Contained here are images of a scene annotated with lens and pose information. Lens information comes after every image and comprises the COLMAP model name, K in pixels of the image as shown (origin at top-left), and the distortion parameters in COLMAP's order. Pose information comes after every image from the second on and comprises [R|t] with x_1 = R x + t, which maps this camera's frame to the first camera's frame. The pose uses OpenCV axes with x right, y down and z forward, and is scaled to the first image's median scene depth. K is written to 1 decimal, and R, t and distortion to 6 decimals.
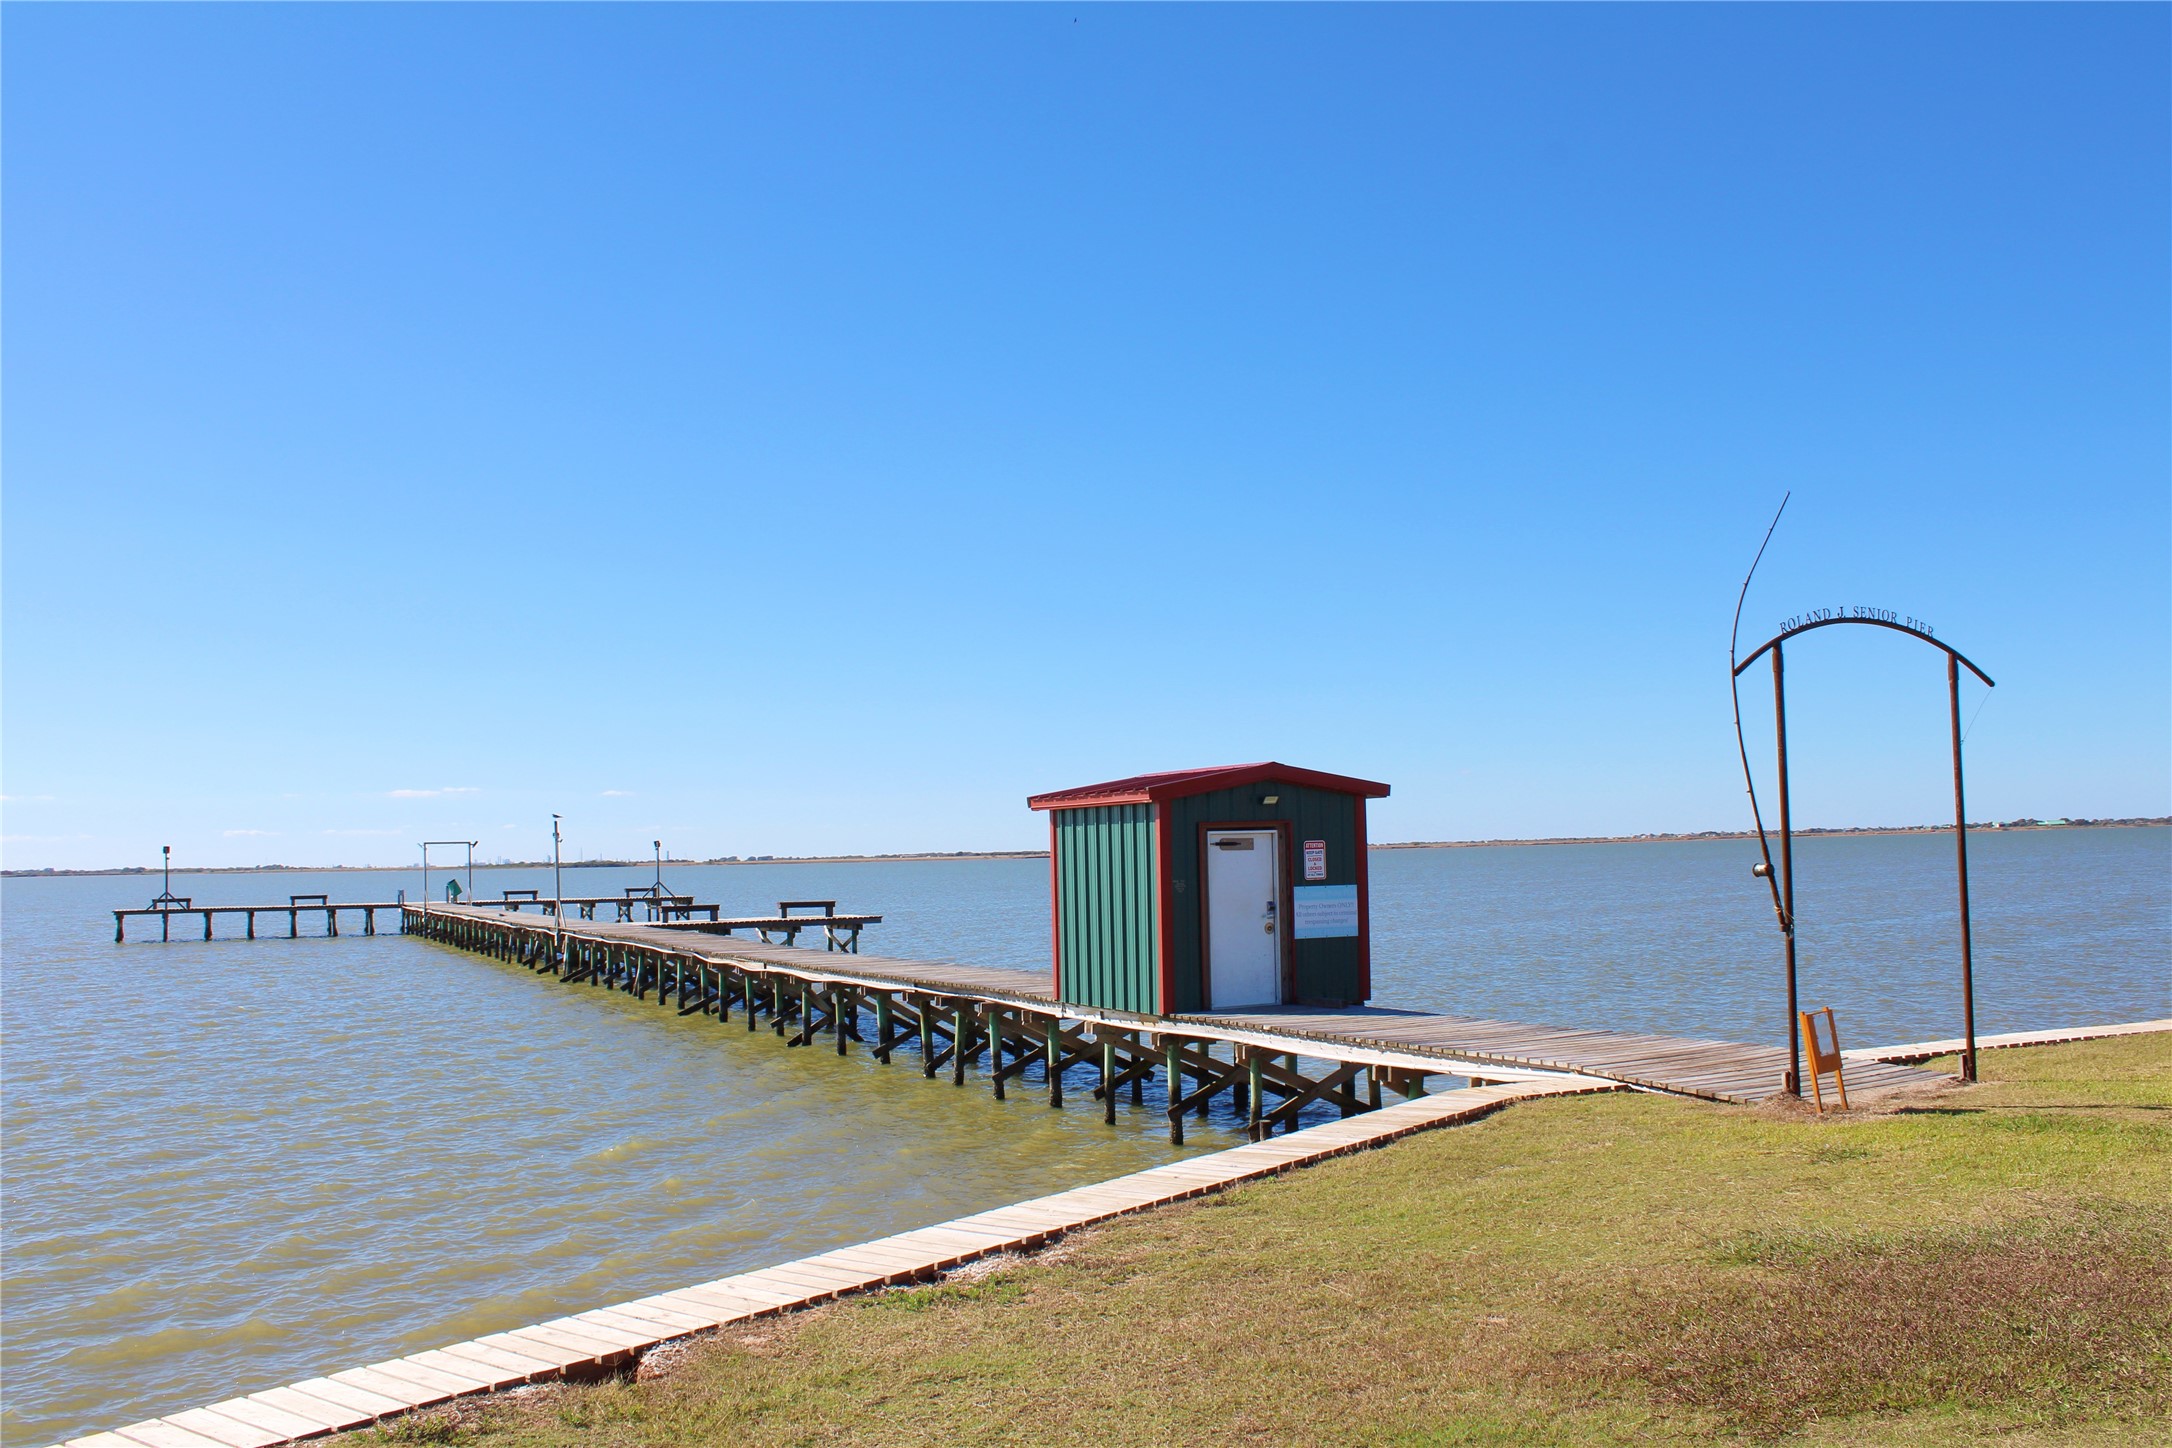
lens RADIAL K [[1882.1, 0, 1089.5], [0, 1882.1, 628.0], [0, 0, 1]] dist [-0.091349, 0.012505]
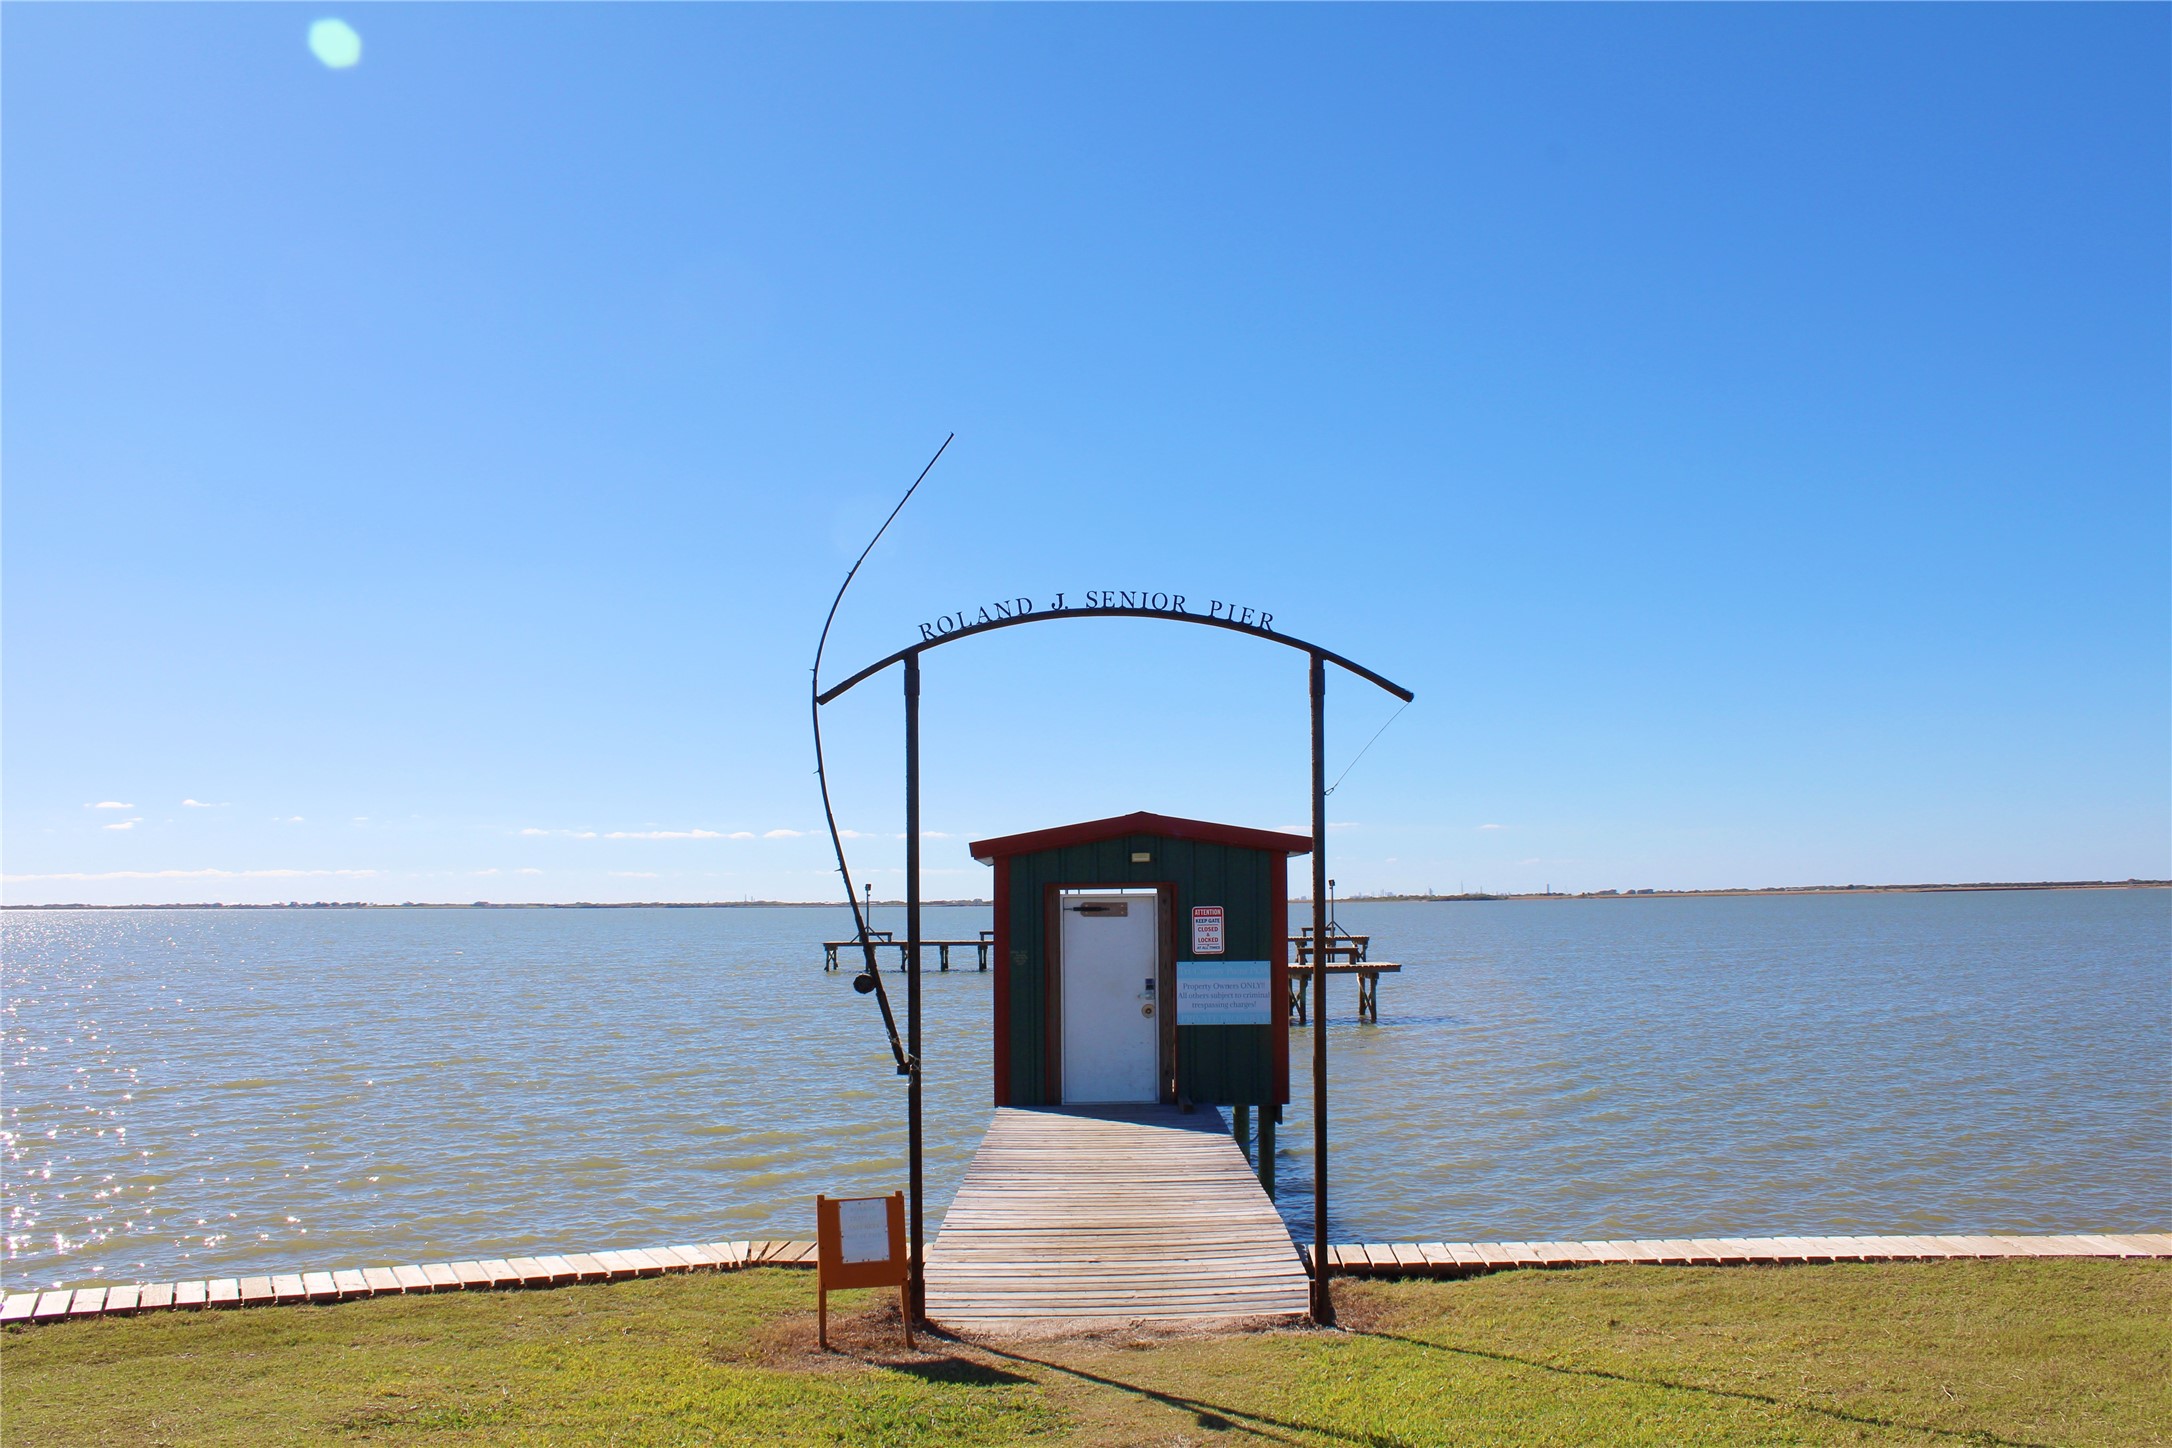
lens RADIAL K [[1849.5, 0, 1086.0], [0, 1849.5, 724.0], [0, 0, 1]] dist [-0.086870, 0.005077]
pose [[0.879643, -0.032172, -0.474545, 0.458077], [0.047752, 0.998642, 0.020812, 0.013932], [0.473232, -0.040967, 0.879985, 0.264555]]
